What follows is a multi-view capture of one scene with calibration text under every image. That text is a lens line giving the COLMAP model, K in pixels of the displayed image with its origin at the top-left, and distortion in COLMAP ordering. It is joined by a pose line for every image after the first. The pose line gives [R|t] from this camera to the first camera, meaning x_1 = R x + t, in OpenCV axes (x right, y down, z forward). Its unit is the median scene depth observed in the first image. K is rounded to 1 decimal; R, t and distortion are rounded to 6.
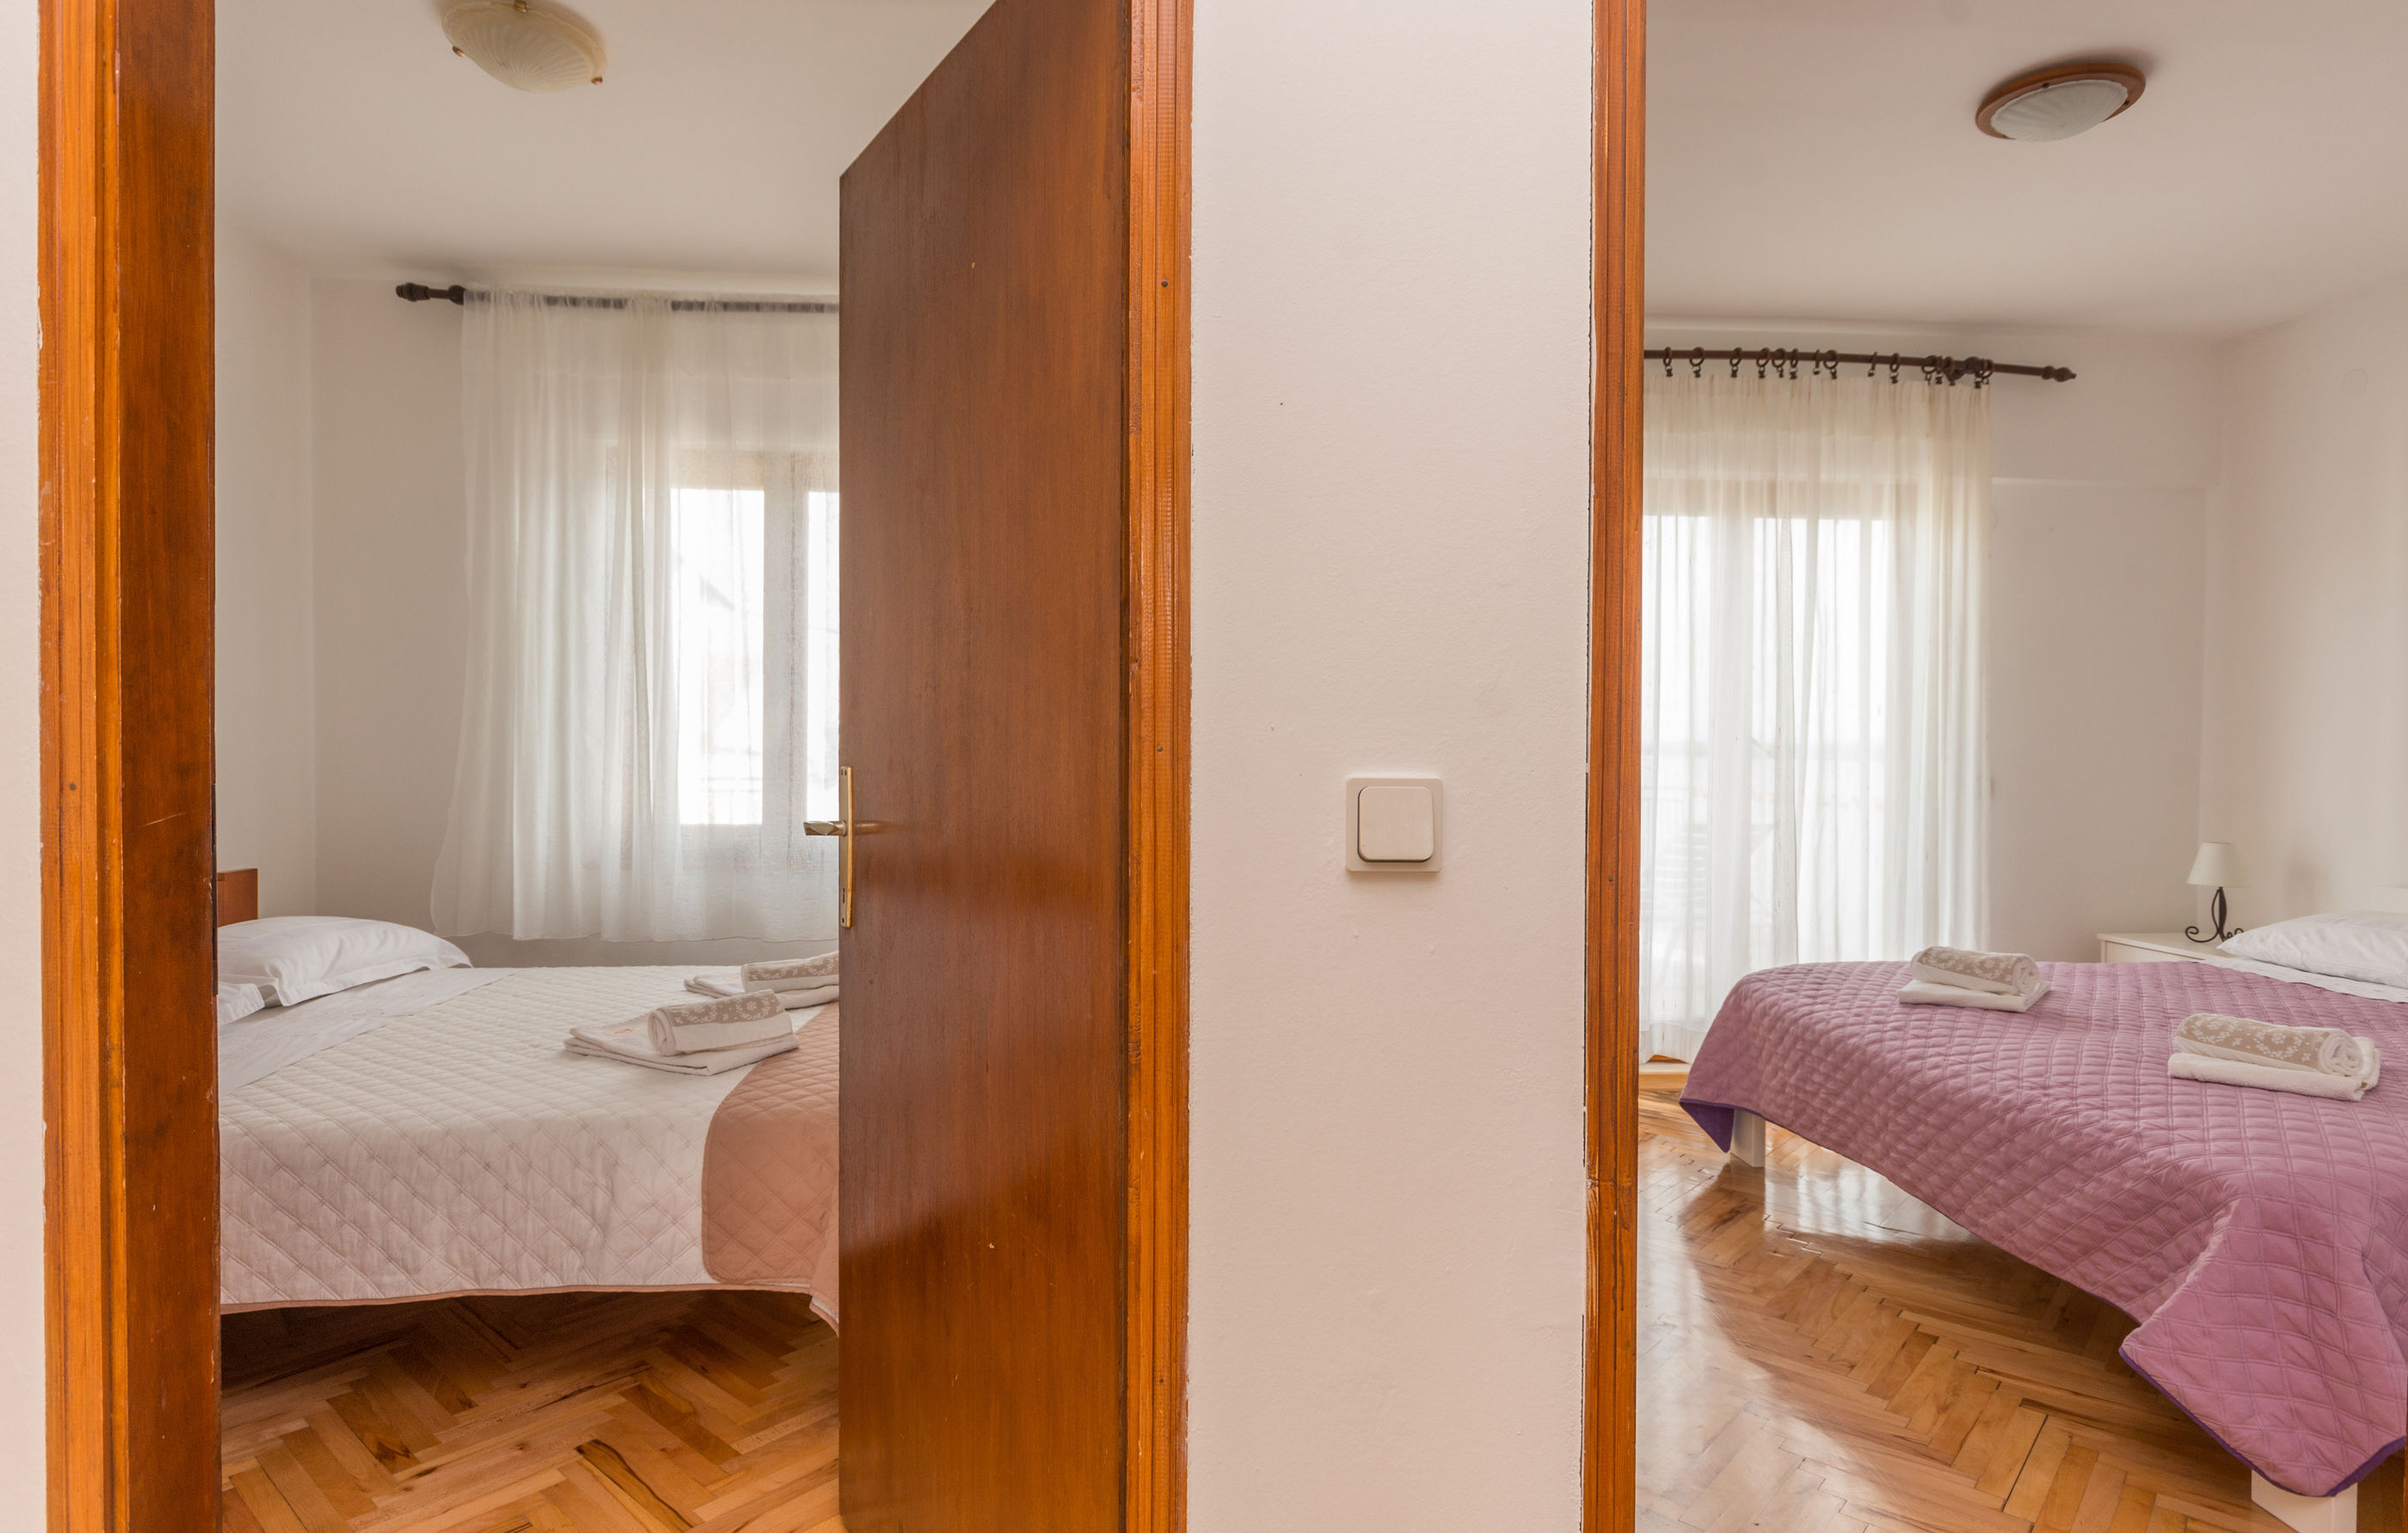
lens RADIAL K [[1263.0, 0, 1204.0], [0, 1263.0, 766.5], [0, 0, 1]] dist [0.023325, -0.022845]
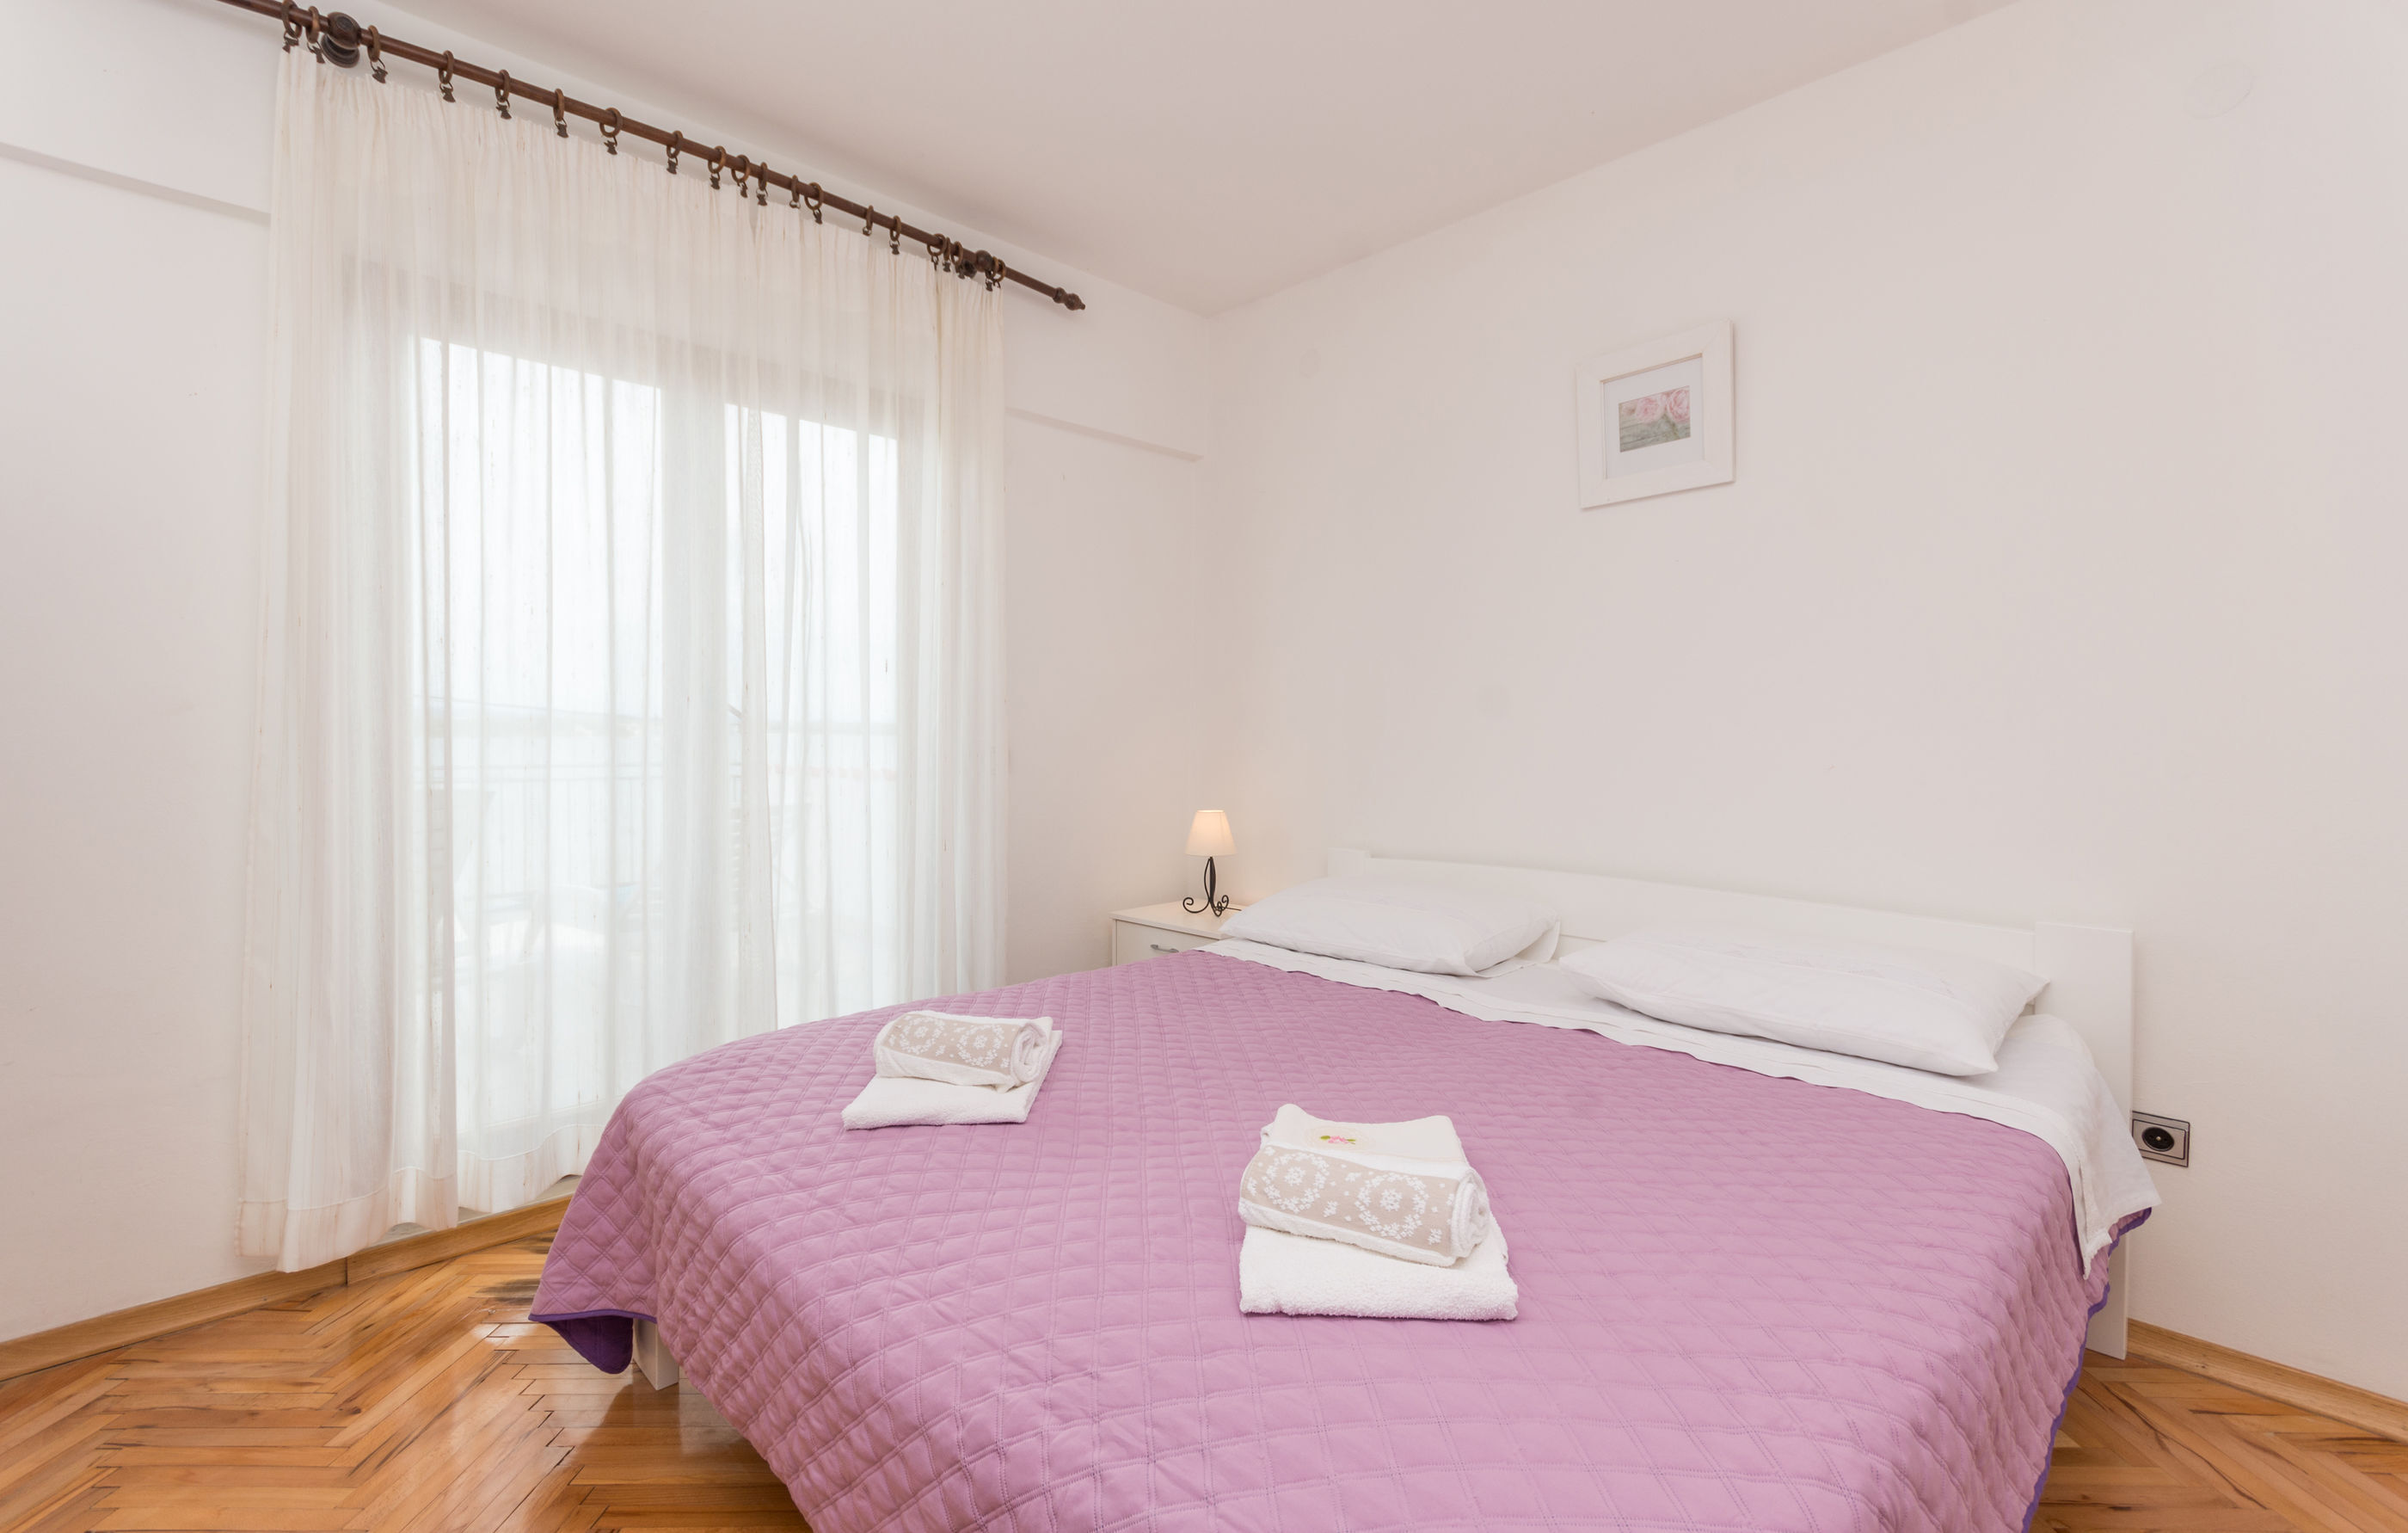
lens RADIAL K [[1040.5, 0, 1214.4], [0, 1040.5, 757.3], [0, 0, 1]] dist [0.001385, 0.000079]
pose [[0.752547, -0.014828, 0.658371, 0.270029], [0.009171, 0.999885, 0.012037, 0.005442], [-0.658474, -0.003021, 0.752597, 0.391957]]
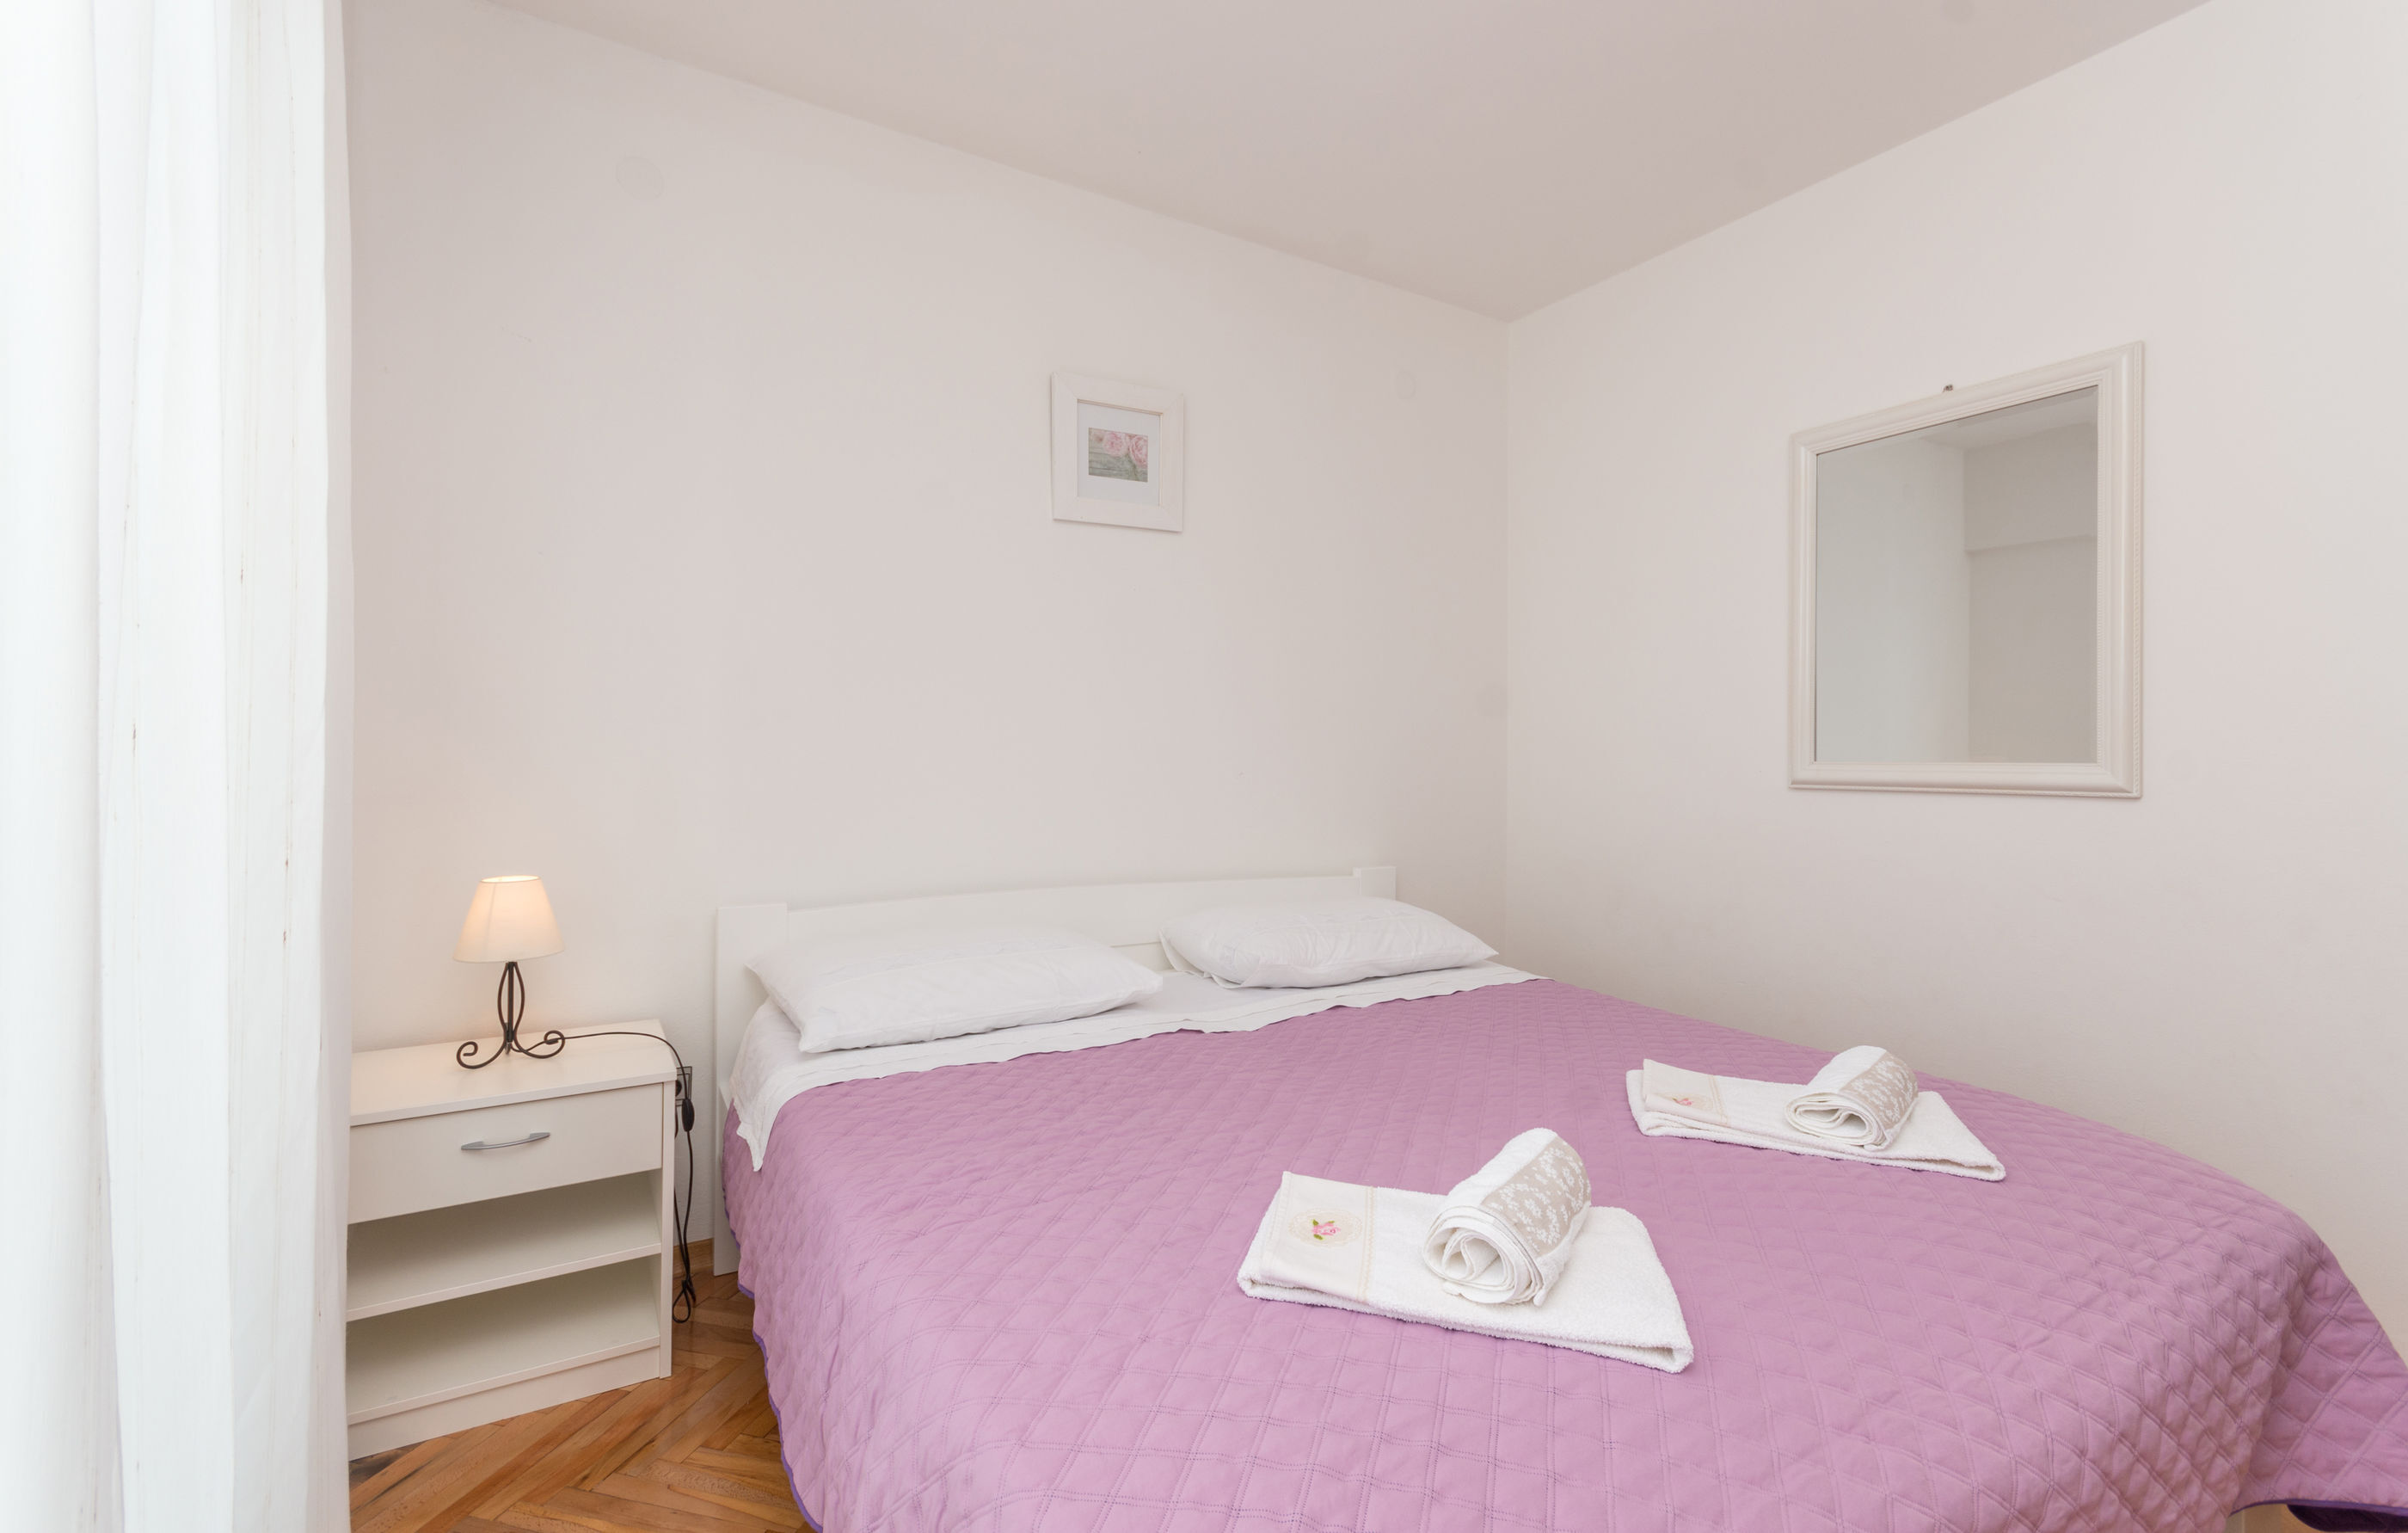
lens RADIAL K [[1040.5, 0, 1214.4], [0, 1040.5, 757.3], [0, 0, 1]] dist [0.001385, 0.000079]
pose [[-0.442210, -0.004180, 0.896902, 0.249787], [0.012077, 0.999871, 0.010614, 0.001560], [-0.896830, 0.015526, -0.442102, 0.970834]]
